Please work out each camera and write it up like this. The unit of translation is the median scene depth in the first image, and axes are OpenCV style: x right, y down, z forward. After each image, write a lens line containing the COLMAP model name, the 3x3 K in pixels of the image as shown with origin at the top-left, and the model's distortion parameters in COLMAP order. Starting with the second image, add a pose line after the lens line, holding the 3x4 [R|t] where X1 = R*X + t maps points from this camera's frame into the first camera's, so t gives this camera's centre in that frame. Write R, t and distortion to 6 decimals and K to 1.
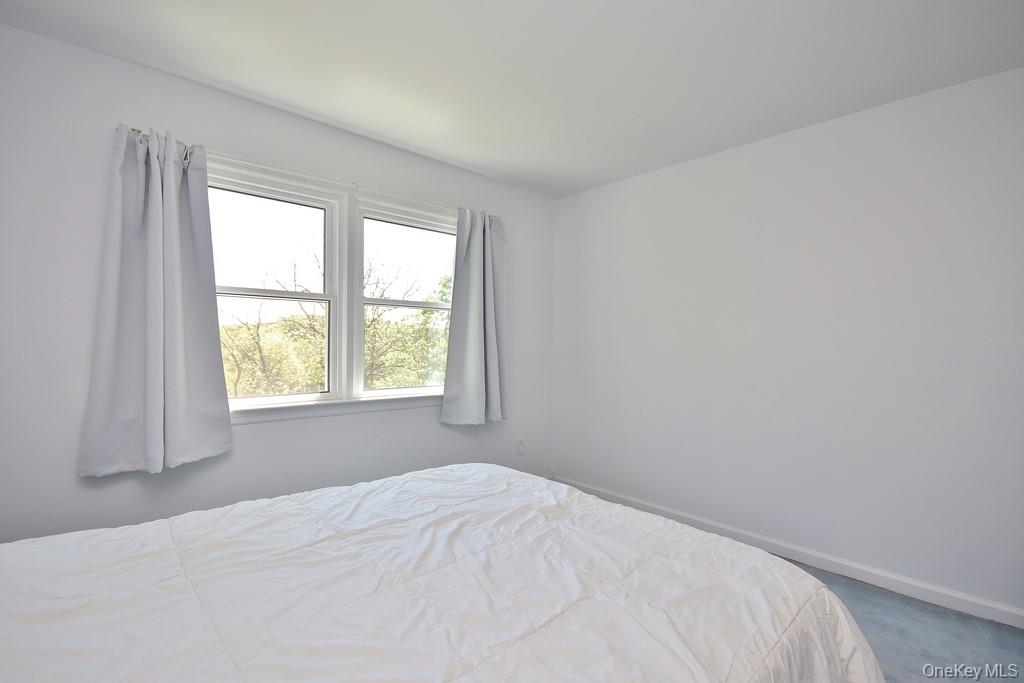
lens RADIAL K [[471.7, 0, 513.1], [0, 471.7, 345.8], [0, 0, 1]] dist [0.016023, -0.016741]
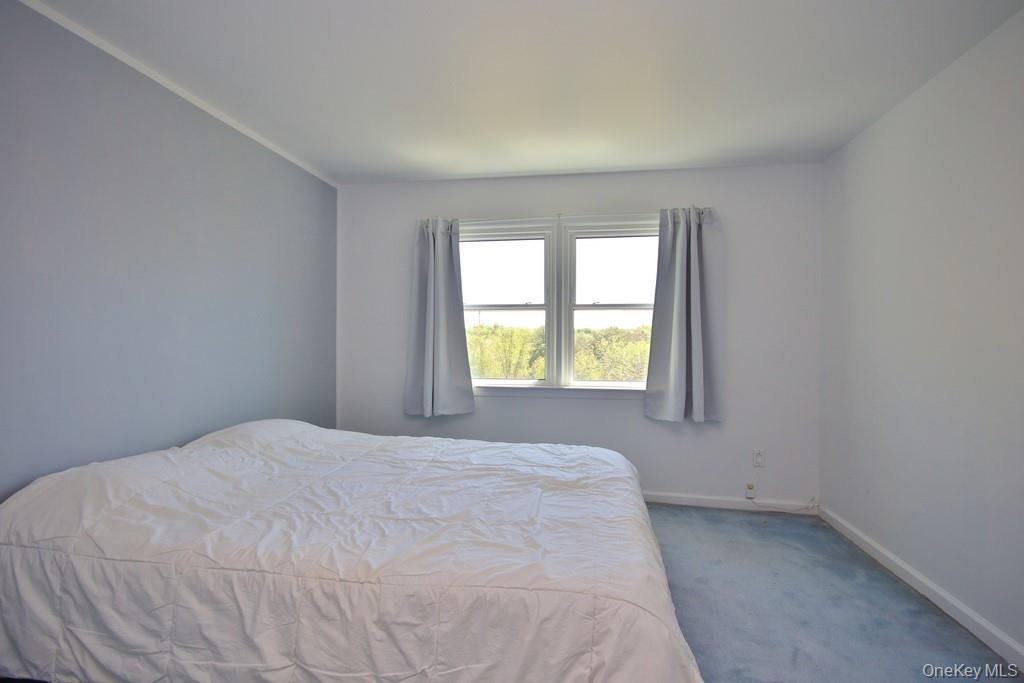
lens RADIAL K [[471.7, 0, 513.1], [0, 471.7, 345.8], [0, 0, 1]] dist [0.016023, -0.016741]
pose [[0.626240, -0.003528, -0.779623, 0.564114], [-0.001774, 0.999981, -0.005949, 0.013376], [0.779629, 0.005109, 0.626221, 0.121212]]
